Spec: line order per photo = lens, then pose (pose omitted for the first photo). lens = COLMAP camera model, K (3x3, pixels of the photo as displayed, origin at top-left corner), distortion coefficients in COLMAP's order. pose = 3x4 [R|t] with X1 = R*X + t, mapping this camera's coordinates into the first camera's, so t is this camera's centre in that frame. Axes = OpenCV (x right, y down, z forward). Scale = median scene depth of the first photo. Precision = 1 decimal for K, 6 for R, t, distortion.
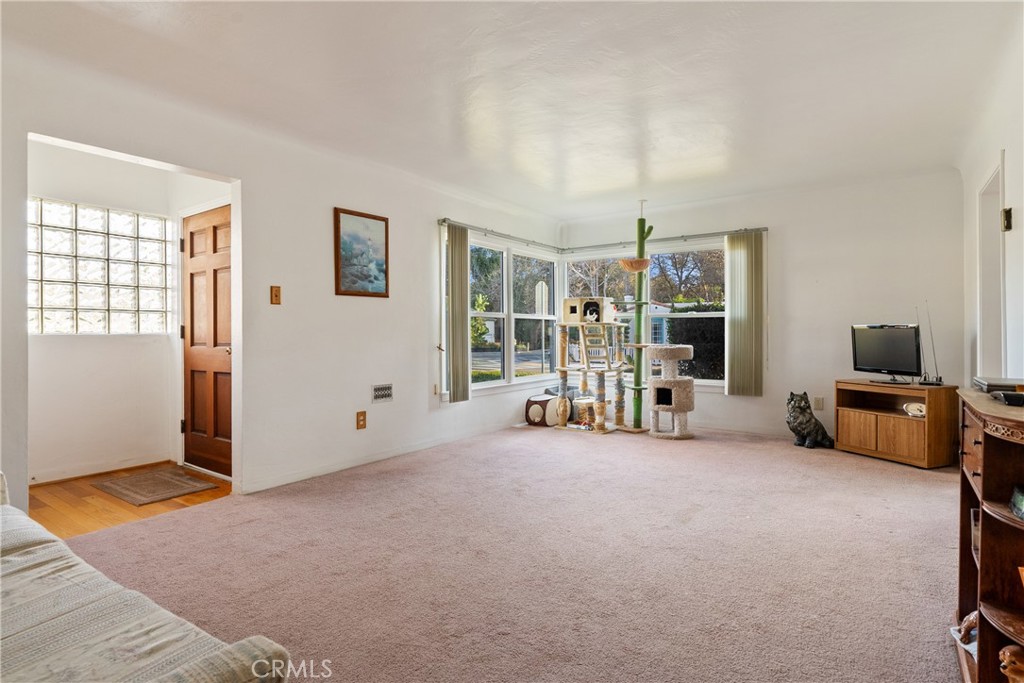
lens RADIAL K [[519.7, 0, 517.4], [0, 519.7, 337.7], [0, 0, 1]] dist [-0.005068, -0.000160]
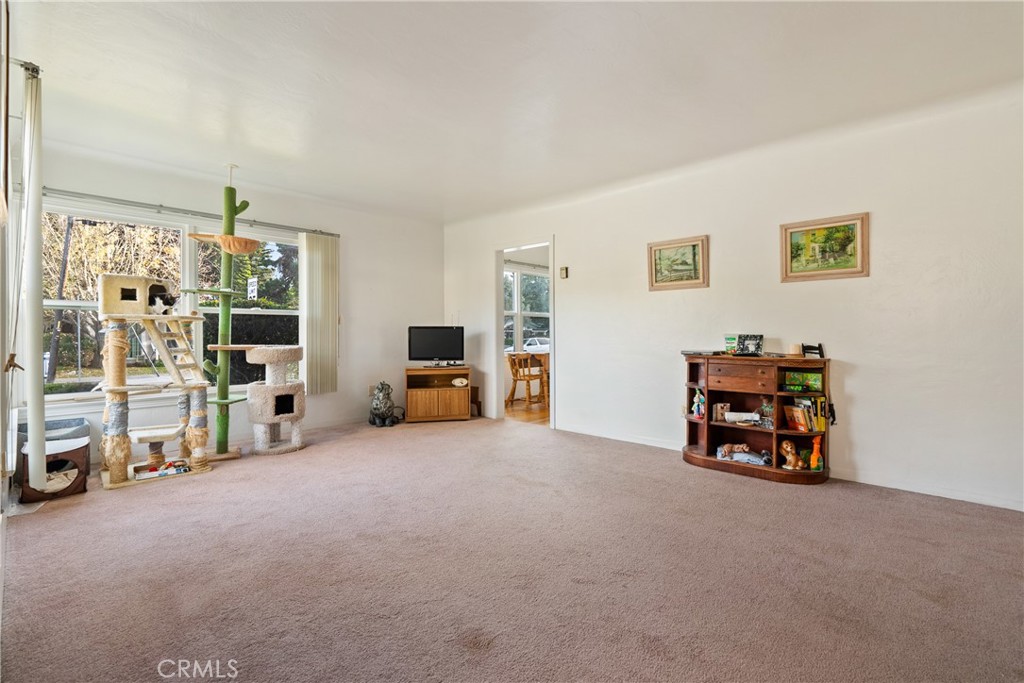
lens RADIAL K [[458.0, 0, 516.6], [0, 458.0, 332.5], [0, 0, 1]] dist [-0.006521, 0.001609]
pose [[0.157652, 0.003171, 0.987490, -0.462144], [0.011045, 0.999927, -0.004974, 0.001236], [-0.987433, 0.011691, 0.157605, 0.552039]]
